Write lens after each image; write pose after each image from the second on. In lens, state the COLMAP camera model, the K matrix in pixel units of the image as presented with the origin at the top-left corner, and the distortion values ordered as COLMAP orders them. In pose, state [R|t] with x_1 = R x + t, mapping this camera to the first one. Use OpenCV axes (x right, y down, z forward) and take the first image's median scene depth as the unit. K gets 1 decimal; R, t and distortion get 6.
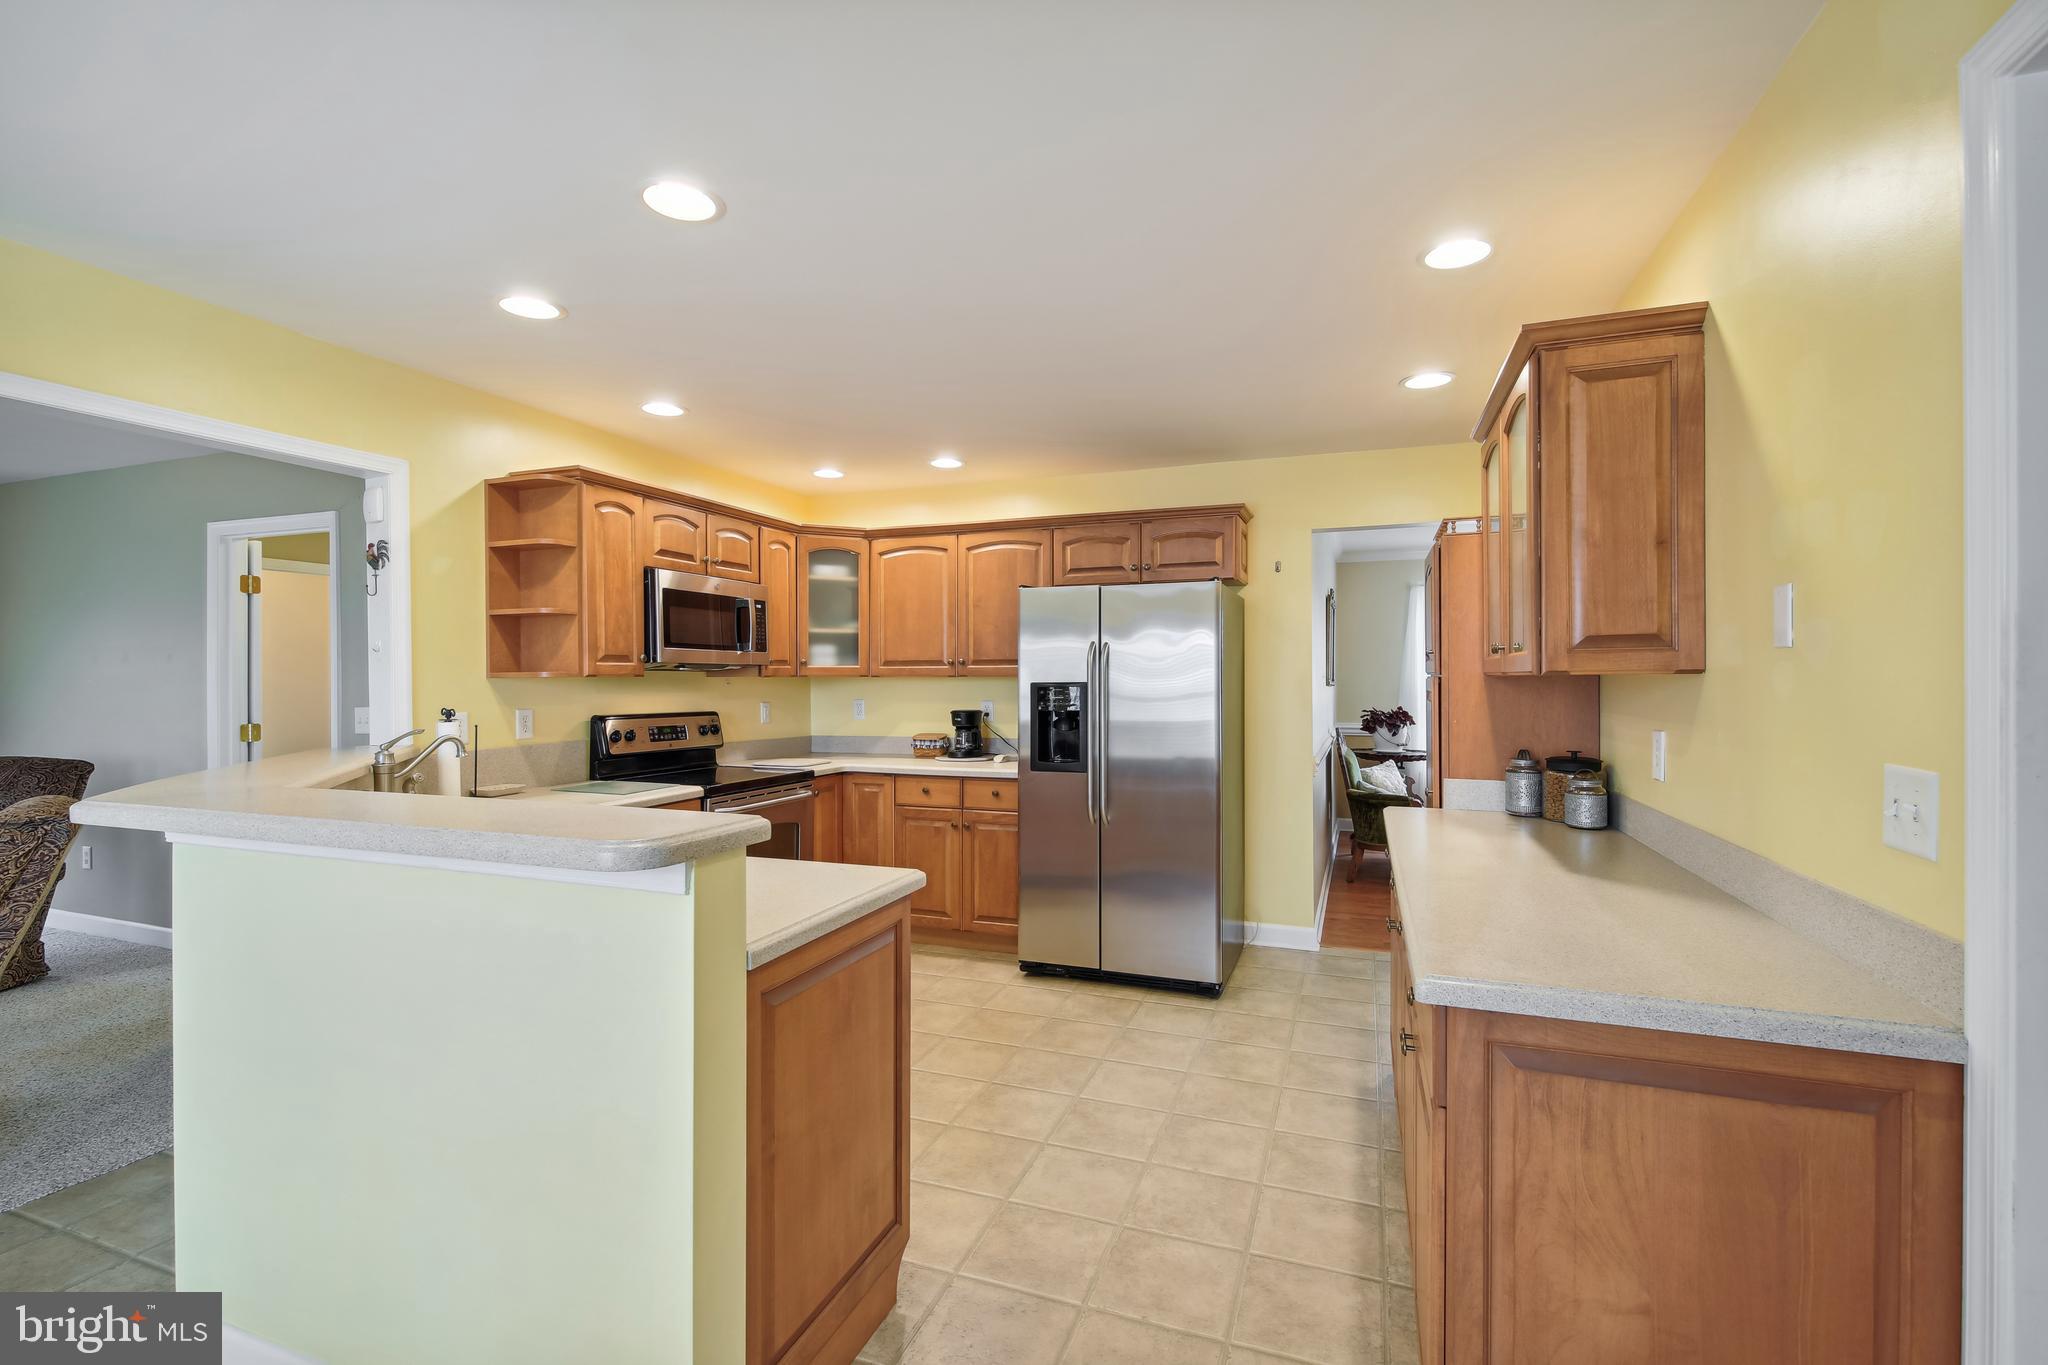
lens RADIAL K [[904.7, 0, 1024.0], [0, 904.7, 682.5], [0, 0, 1]] dist [-0.000561, -0.000158]
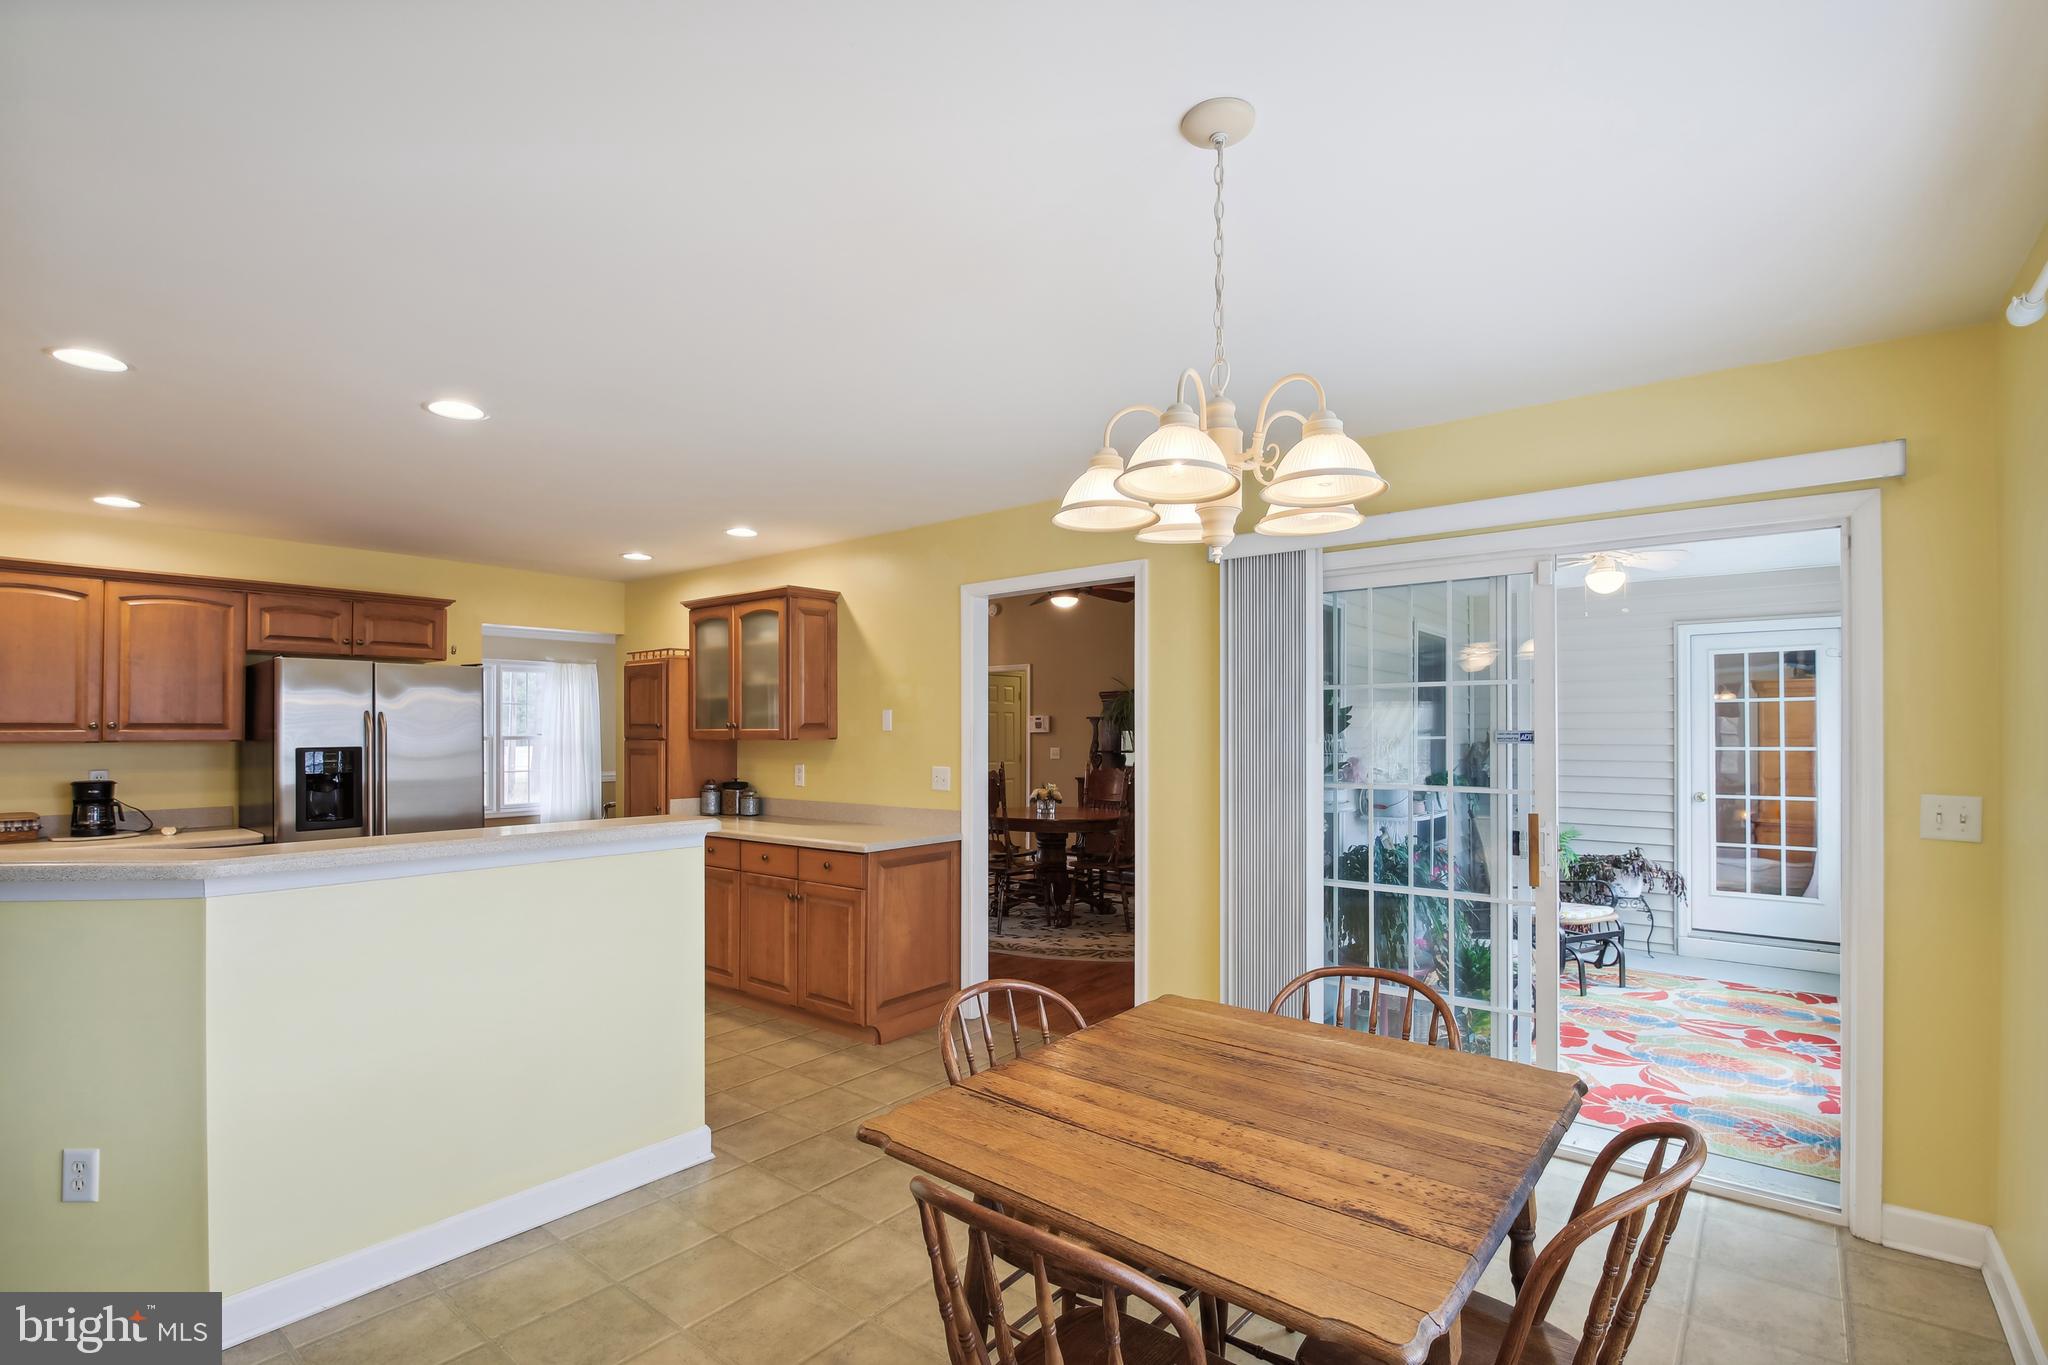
lens RADIAL K [[932.2, 0, 1025.1], [0, 932.2, 730.9], [0, 0, 1]] dist [0.000123, 0.000019]
pose [[0.322110, 0.000813, 0.946702, -0.770103], [0.006179, 0.999977, -0.002962, -0.011138], [-0.946682, 0.006804, 0.322098, -0.162561]]
